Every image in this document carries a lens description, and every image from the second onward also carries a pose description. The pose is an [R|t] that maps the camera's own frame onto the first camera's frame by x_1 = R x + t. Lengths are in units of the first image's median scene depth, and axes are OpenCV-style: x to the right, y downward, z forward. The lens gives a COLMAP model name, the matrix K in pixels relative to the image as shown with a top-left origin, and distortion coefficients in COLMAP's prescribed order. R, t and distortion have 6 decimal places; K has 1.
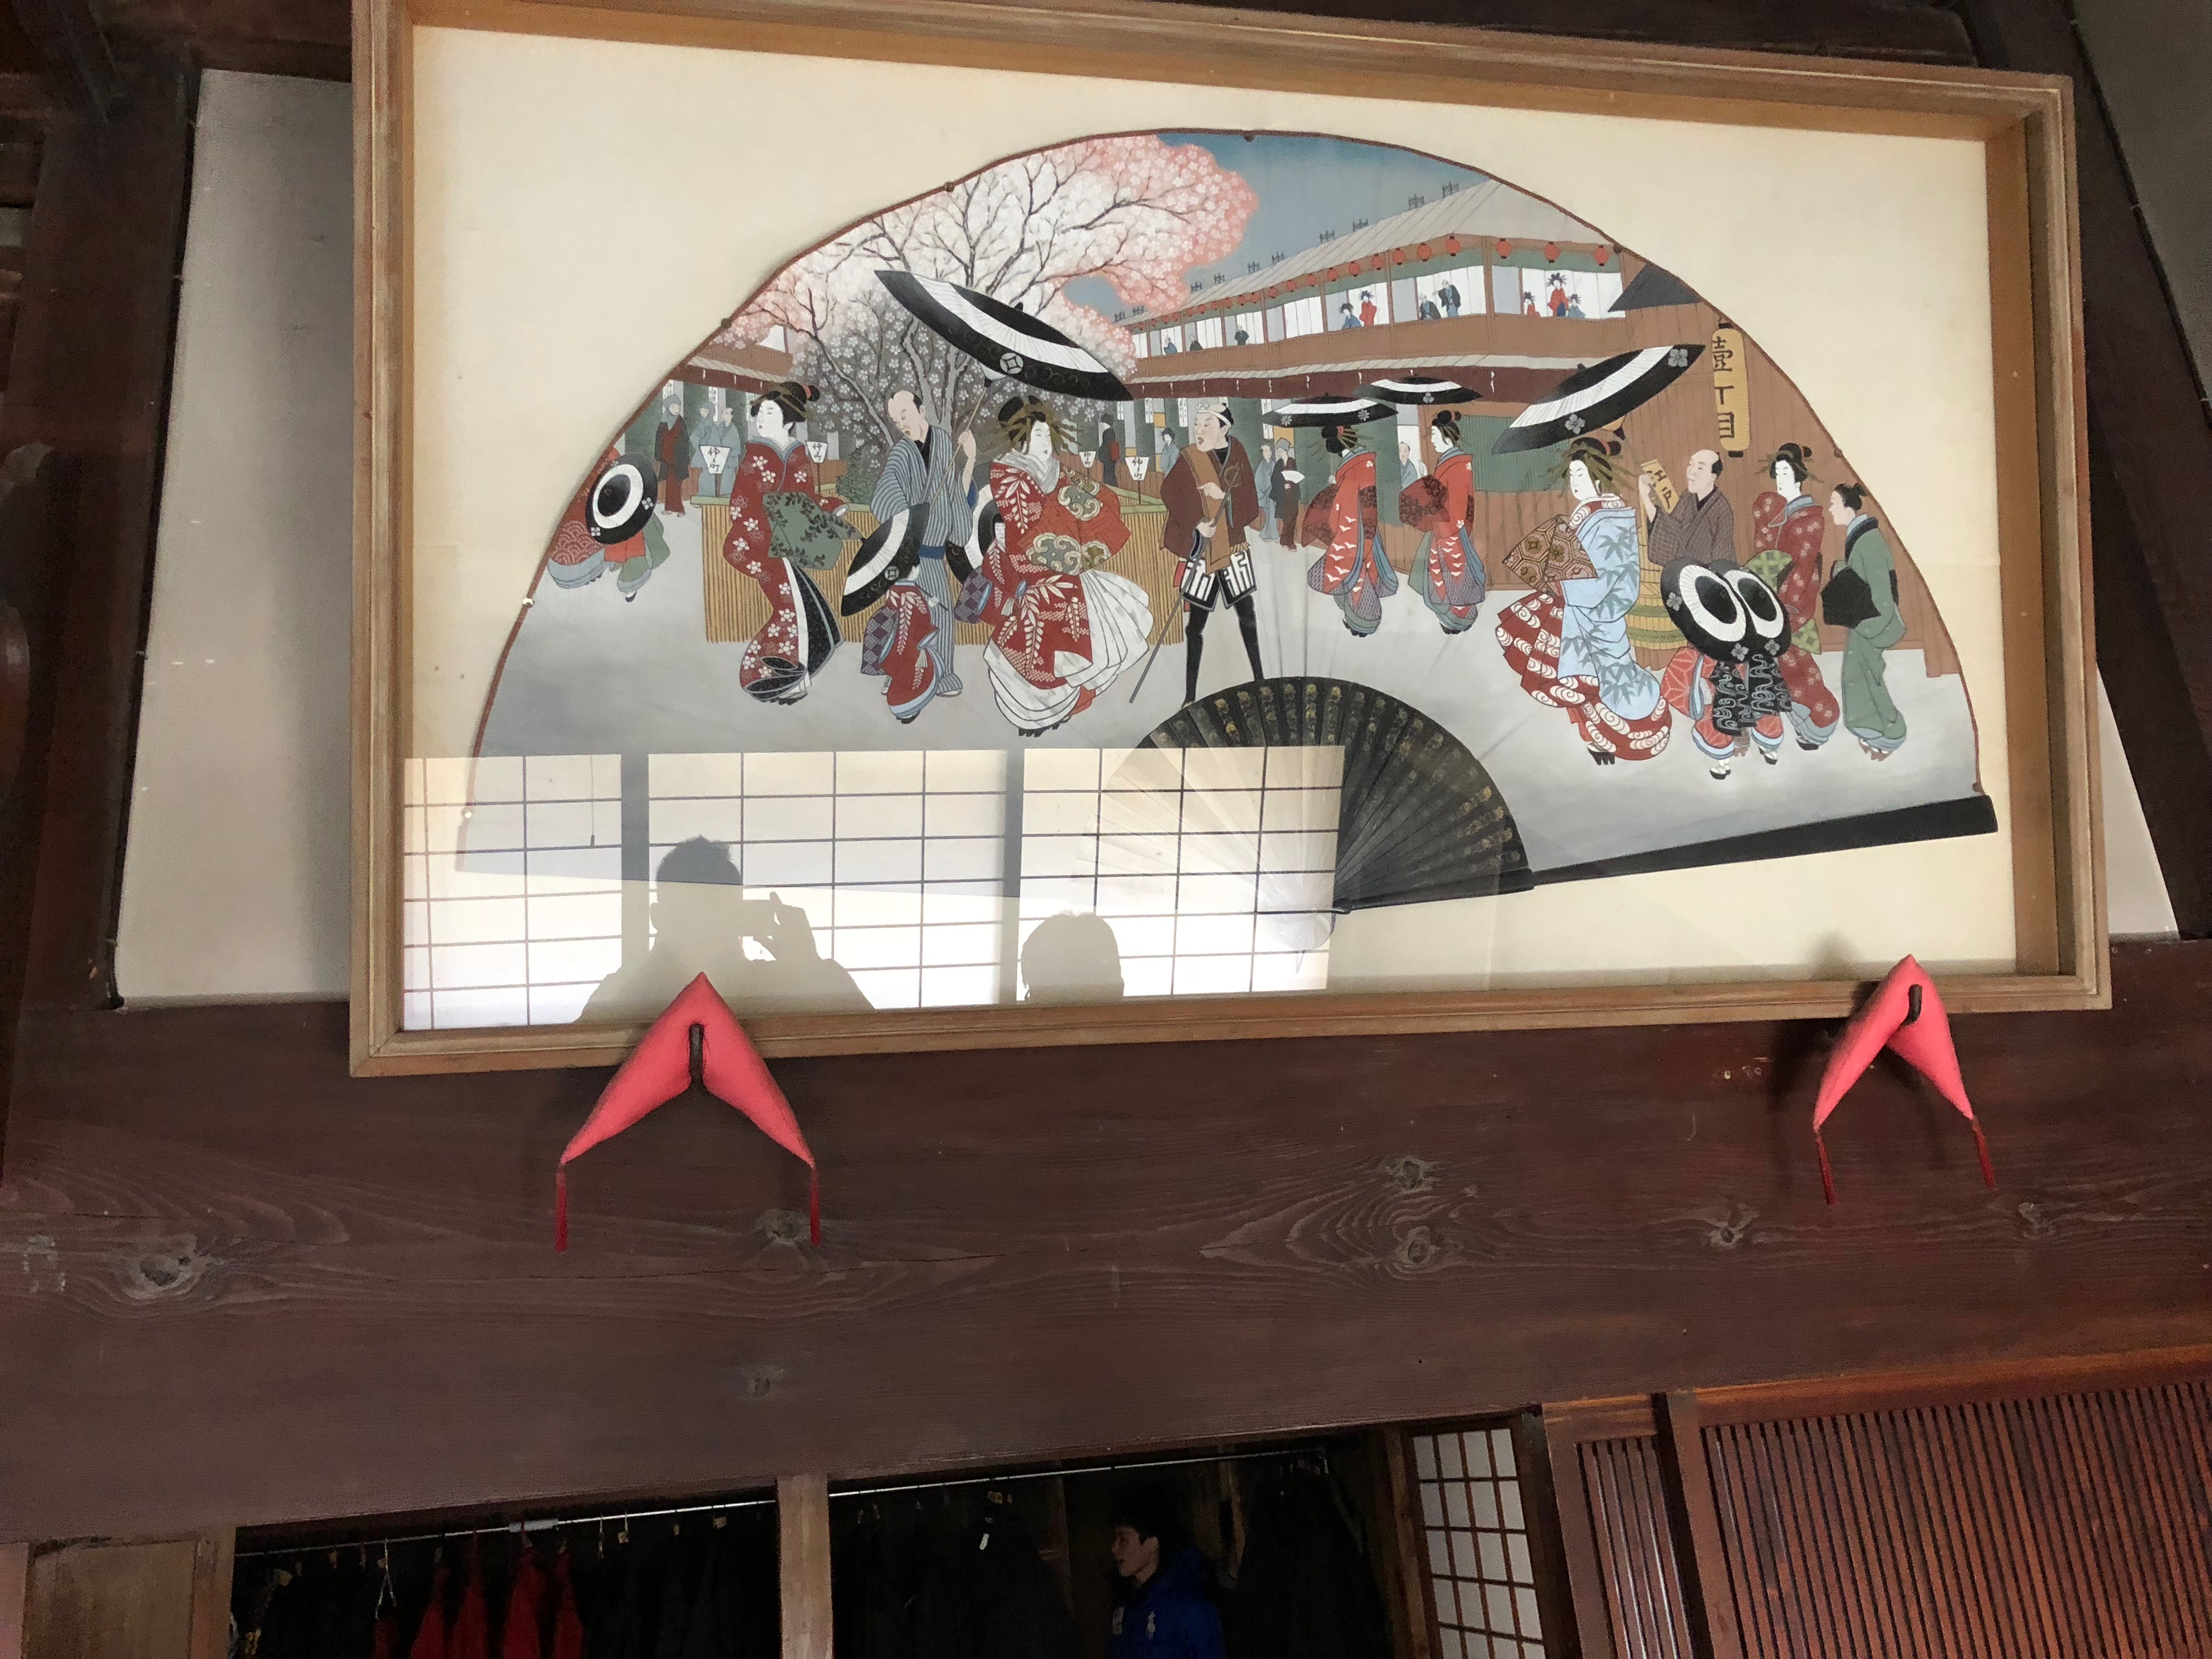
lens RADIAL K [[1866.7, 0, 1101.5], [0, 1866.7, 812.1], [0, 0, 1]] dist [0.030025, -0.008736]
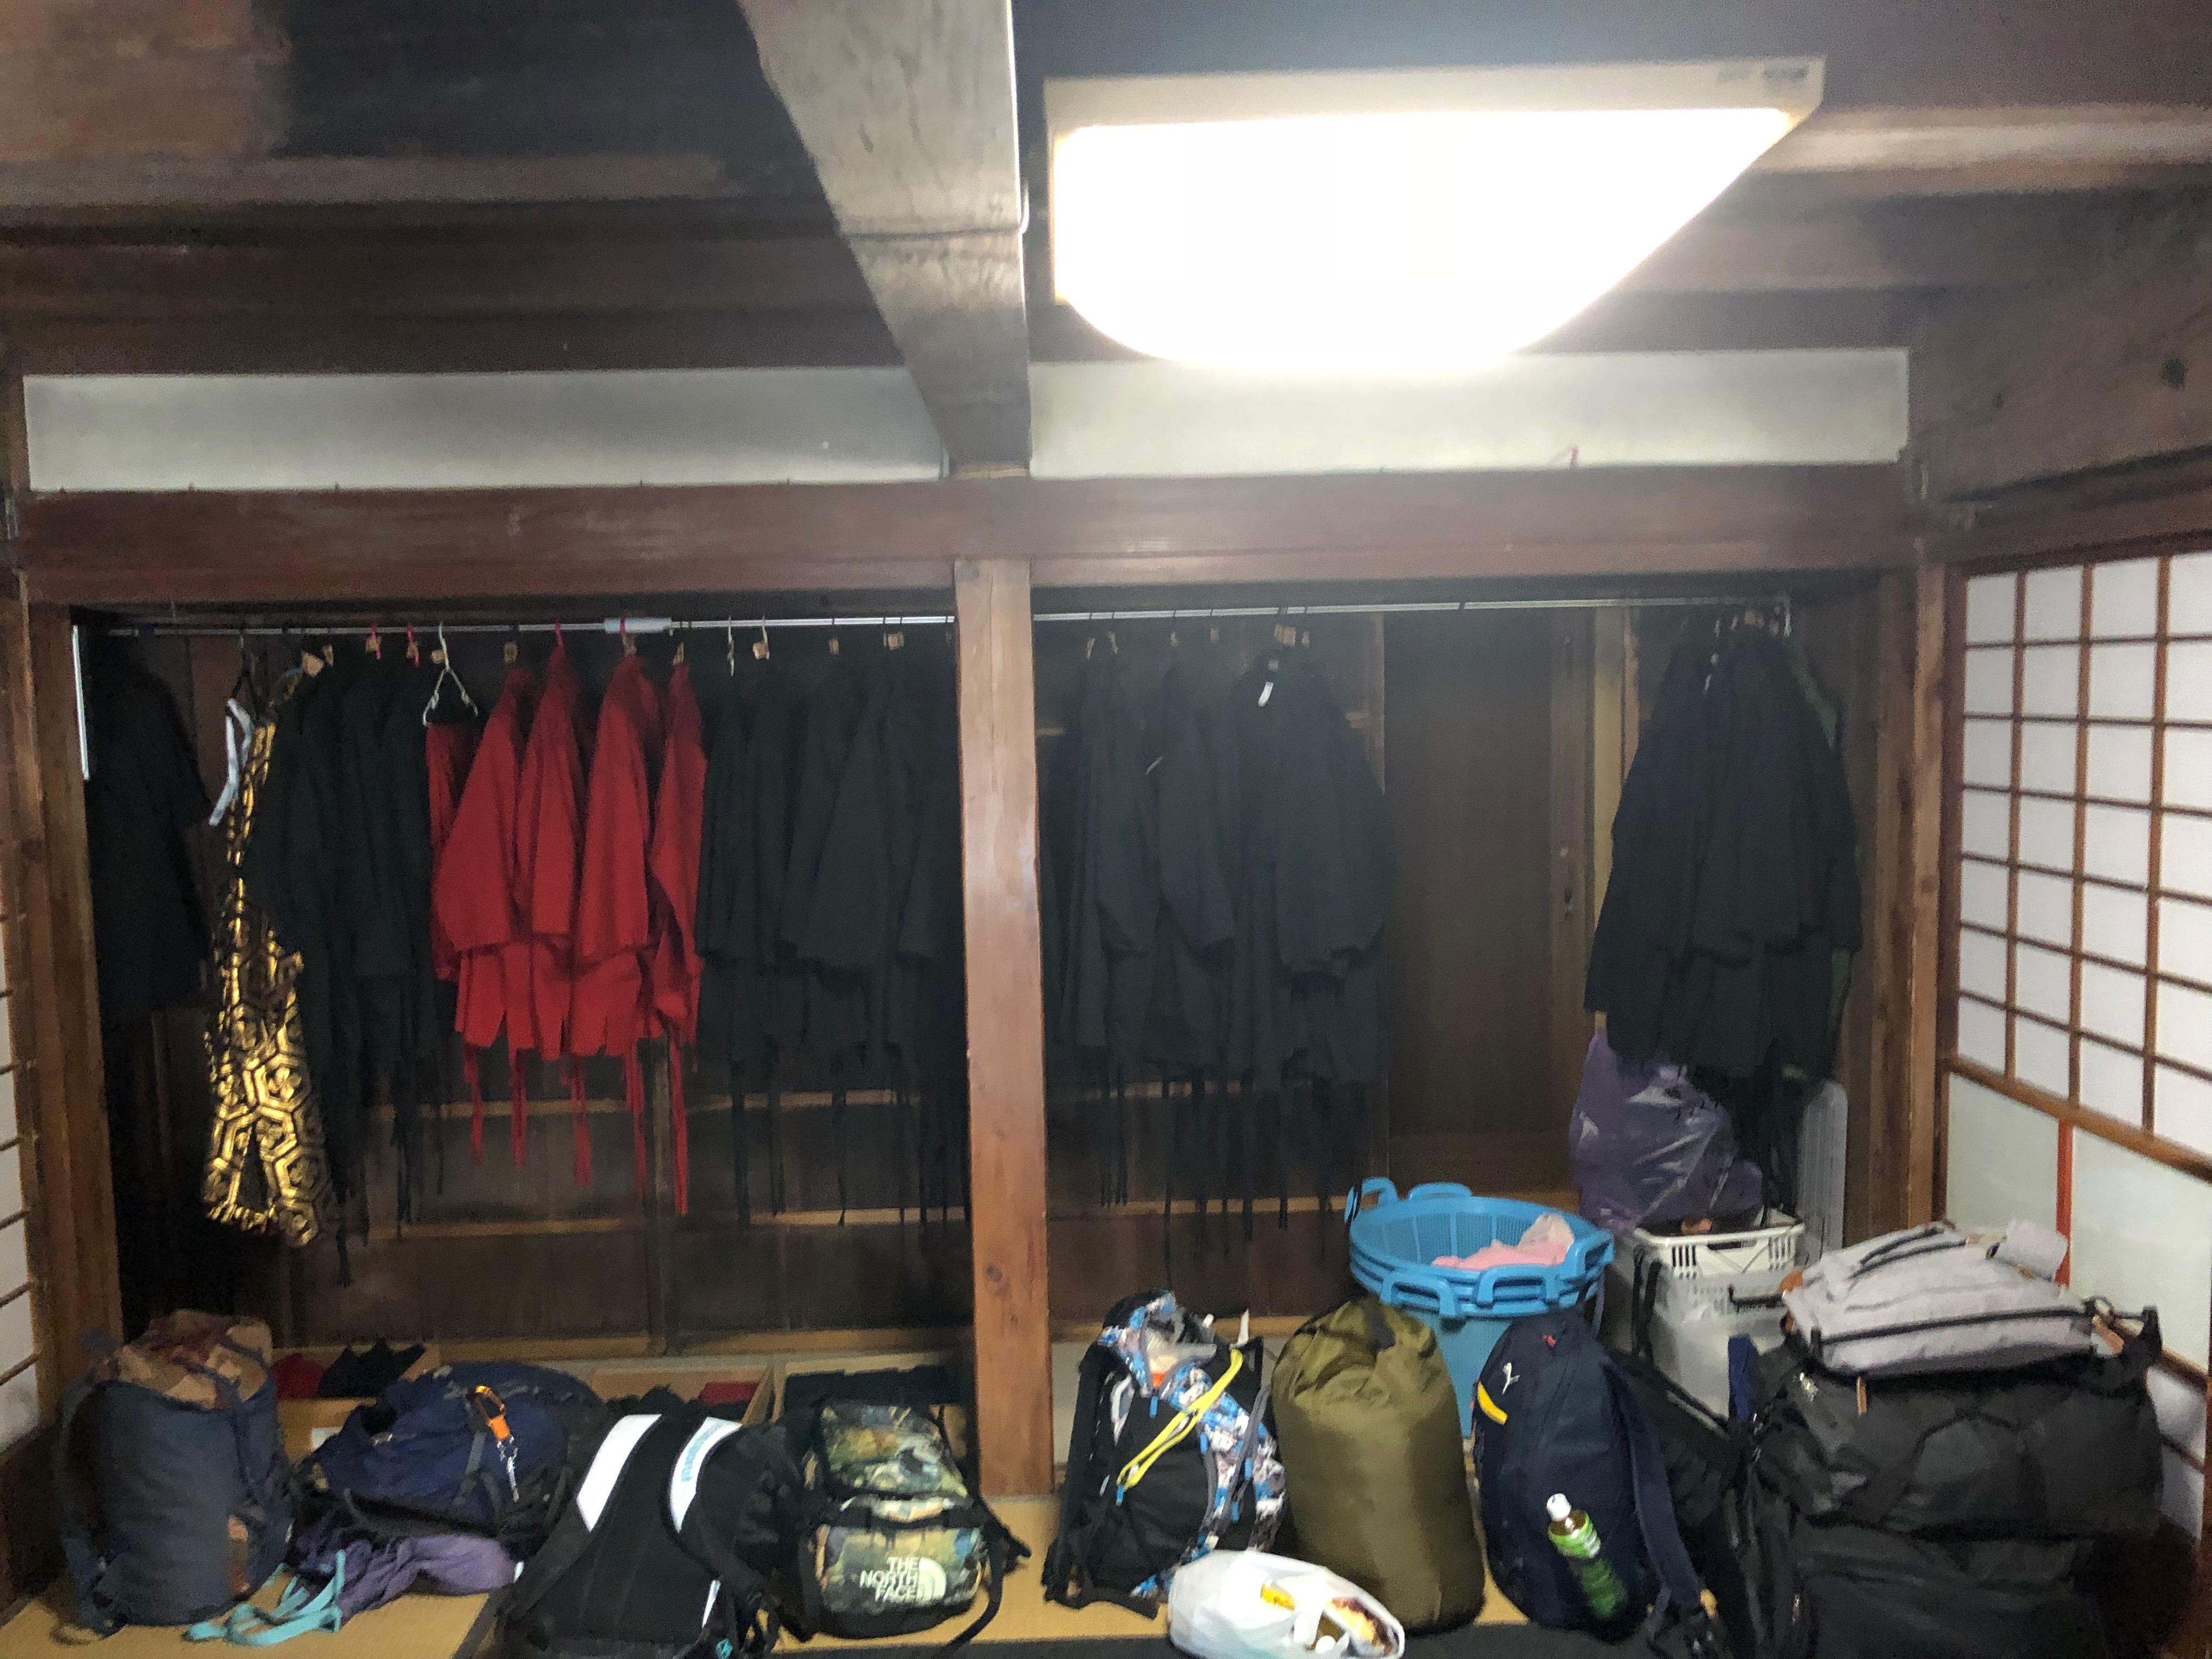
lens RADIAL K [[1866.7, 0, 1101.5], [0, 1866.7, 812.1], [0, 0, 1]] dist [0.030025, -0.008736]
pose [[0.984471, 0.078754, -0.156891, -0.010927], [-0.008684, 0.914477, 0.404545, 0.158086], [0.175333, -0.396901, 0.900960, 0.367596]]
